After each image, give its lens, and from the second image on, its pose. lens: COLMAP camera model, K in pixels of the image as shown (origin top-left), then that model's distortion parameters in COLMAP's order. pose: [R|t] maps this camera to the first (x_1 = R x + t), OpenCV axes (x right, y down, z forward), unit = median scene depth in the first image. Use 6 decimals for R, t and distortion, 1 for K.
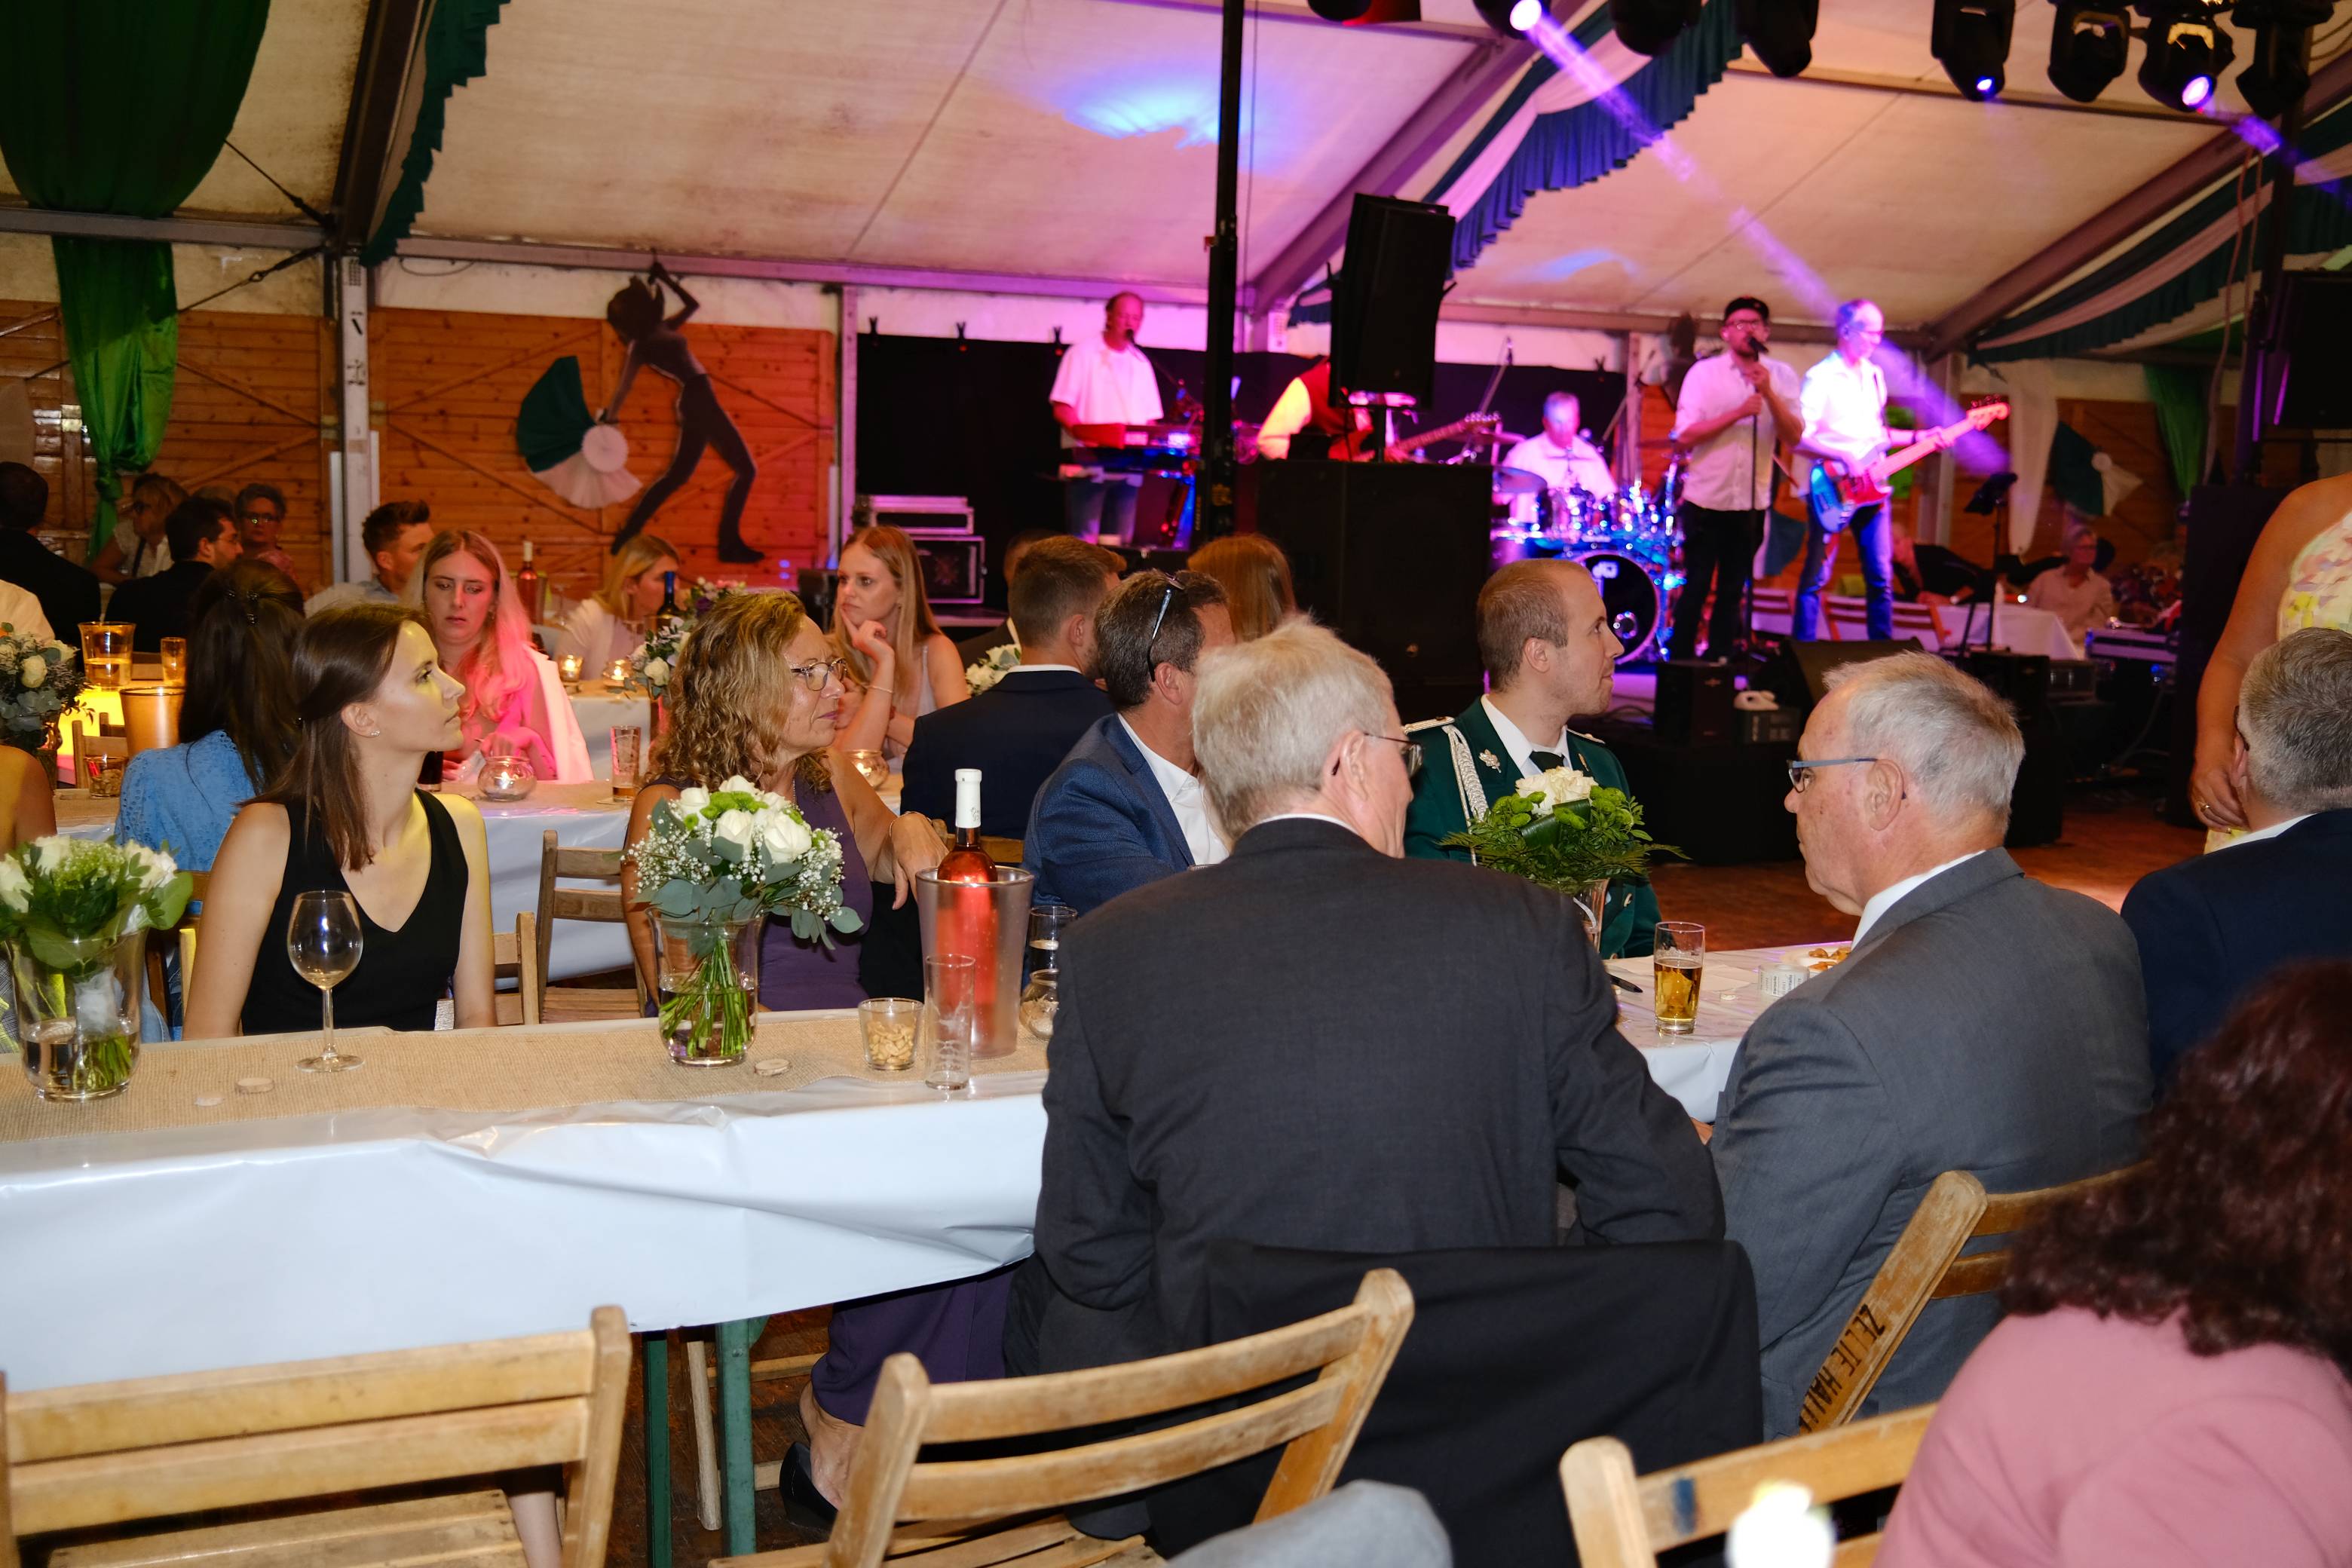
lens RADIAL K [[2392.1, 0, 1176.0], [0, 2392.1, 784.0], [0, 0, 1]] dist [-0.063550, 0.148234]
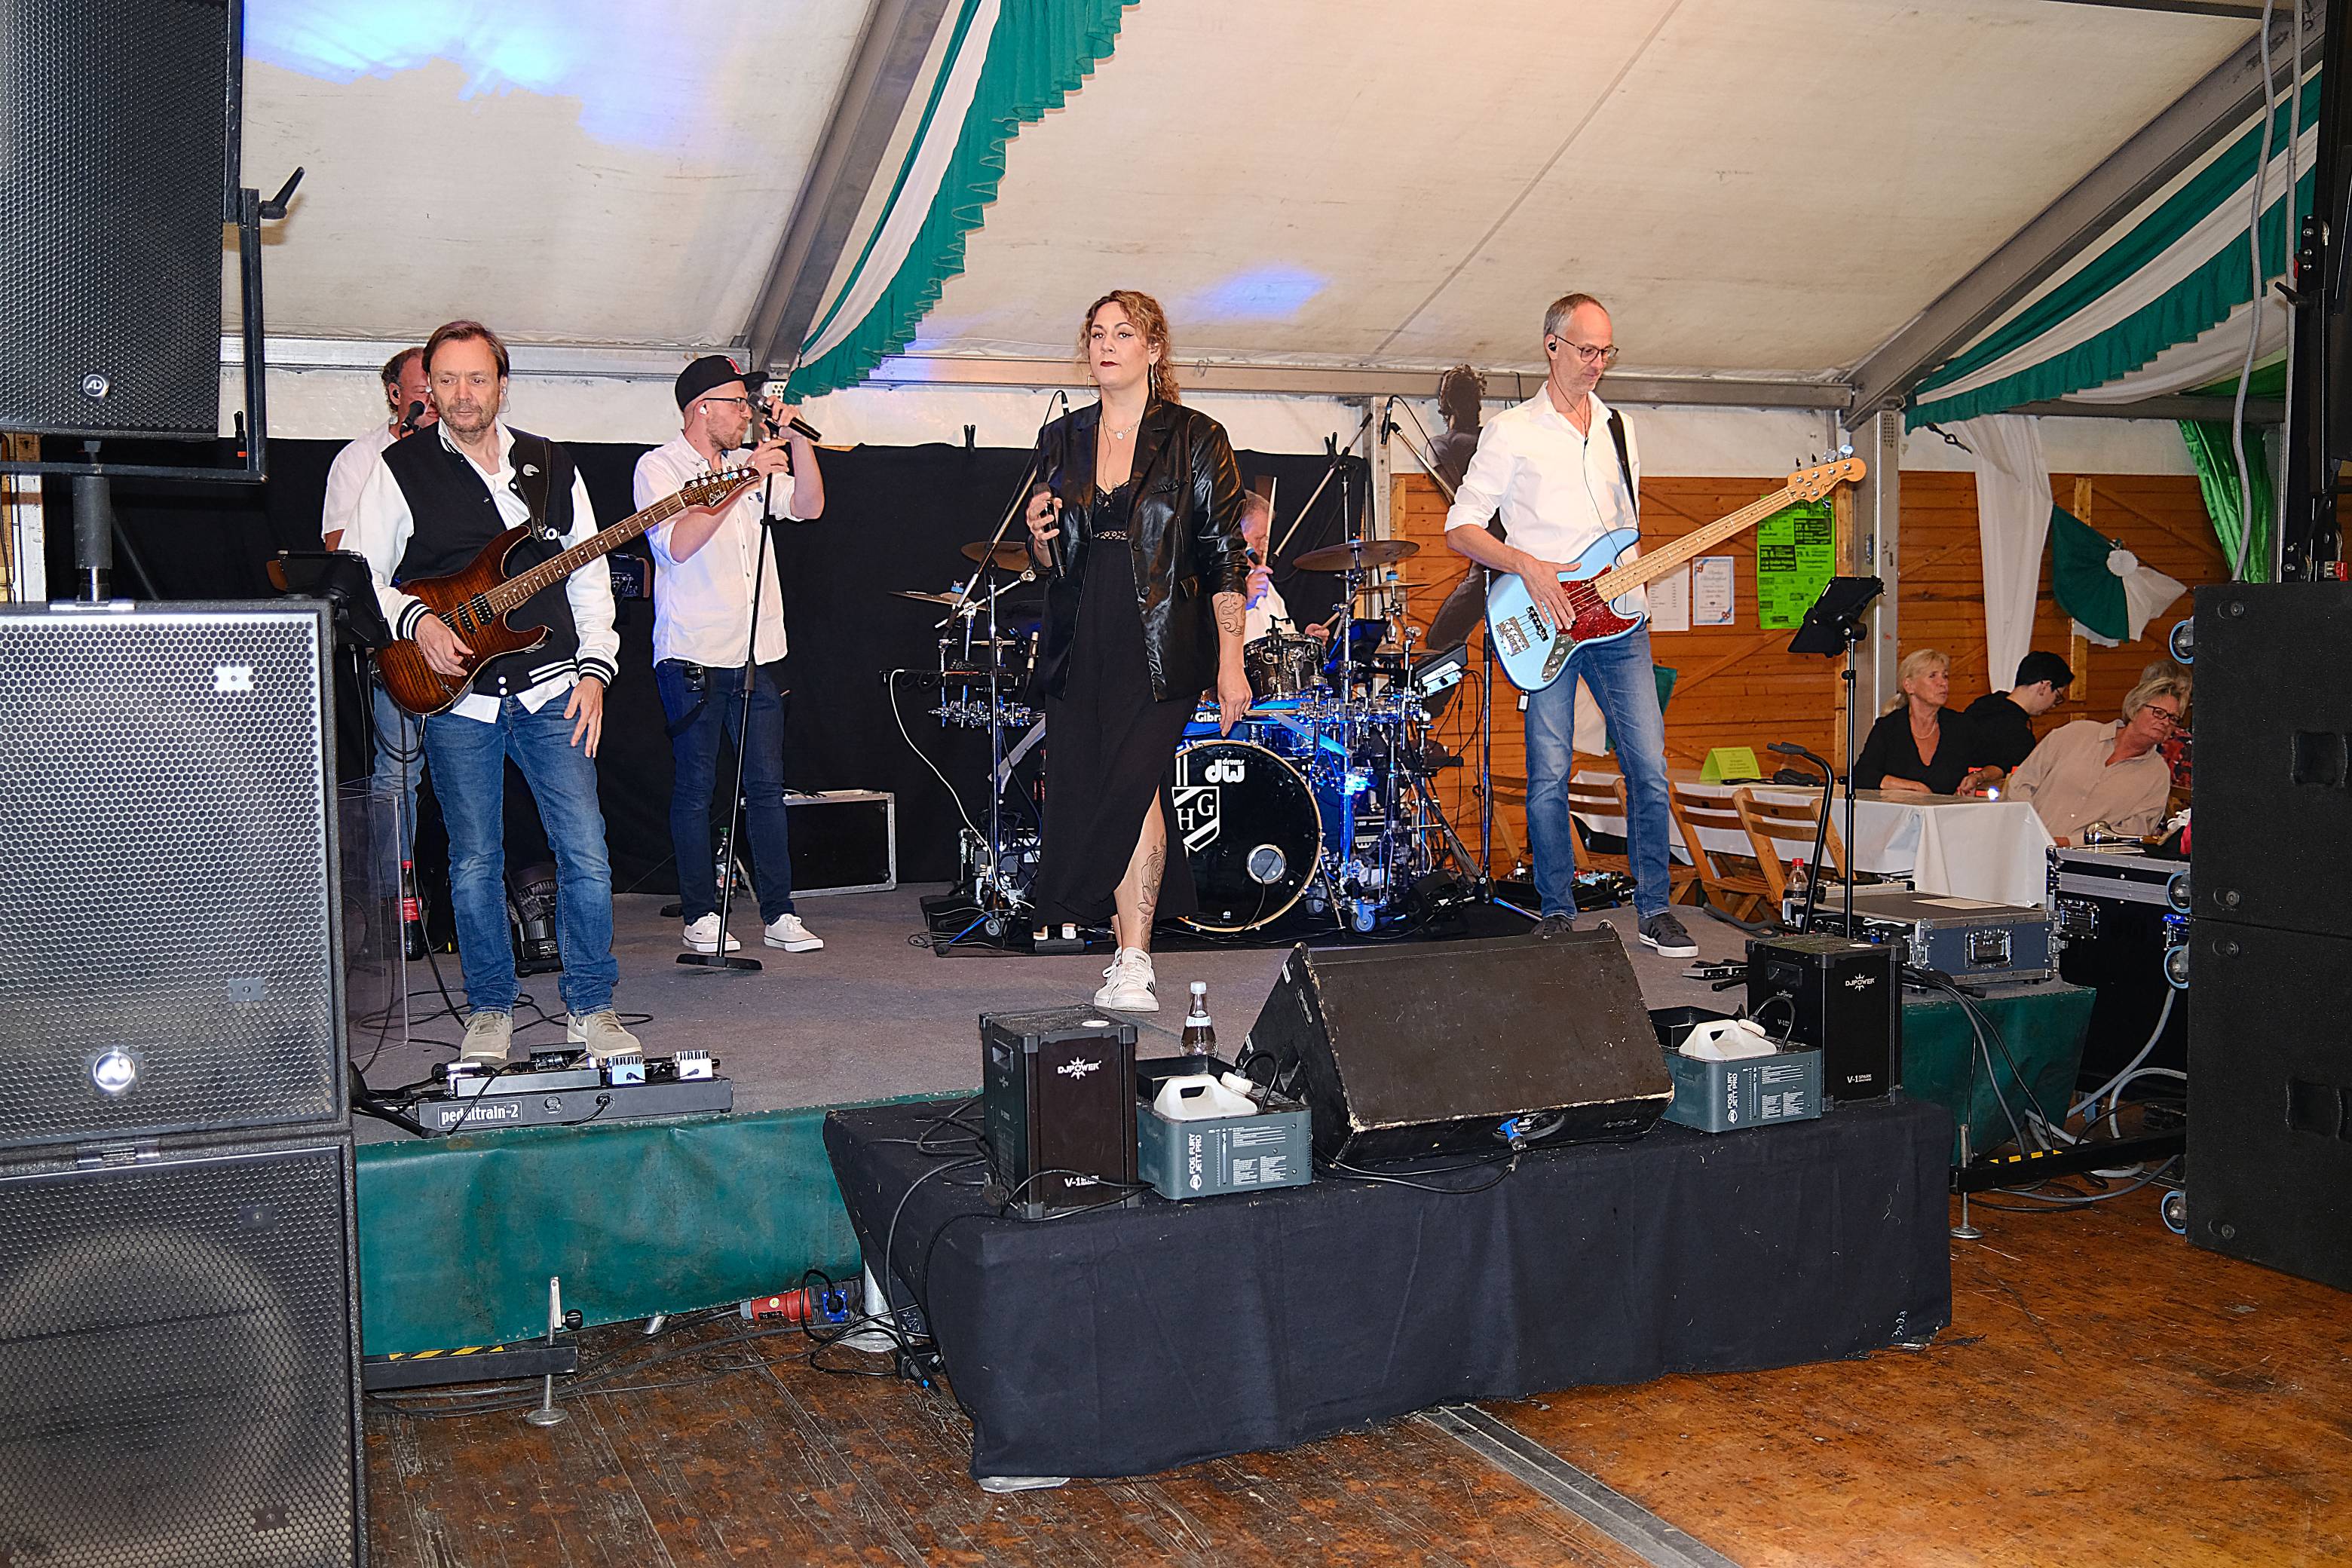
lens RADIAL K [[2392.1, 0, 1176.0], [0, 2392.1, 784.0], [0, 0, 1]] dist [-0.063550, 0.148234]
pose [[0.998309, -0.037155, -0.044709, 0.128817], [0.034180, 0.997263, -0.065560, -0.031749], [0.047023, 0.063921, 0.996847, 0.271341]]
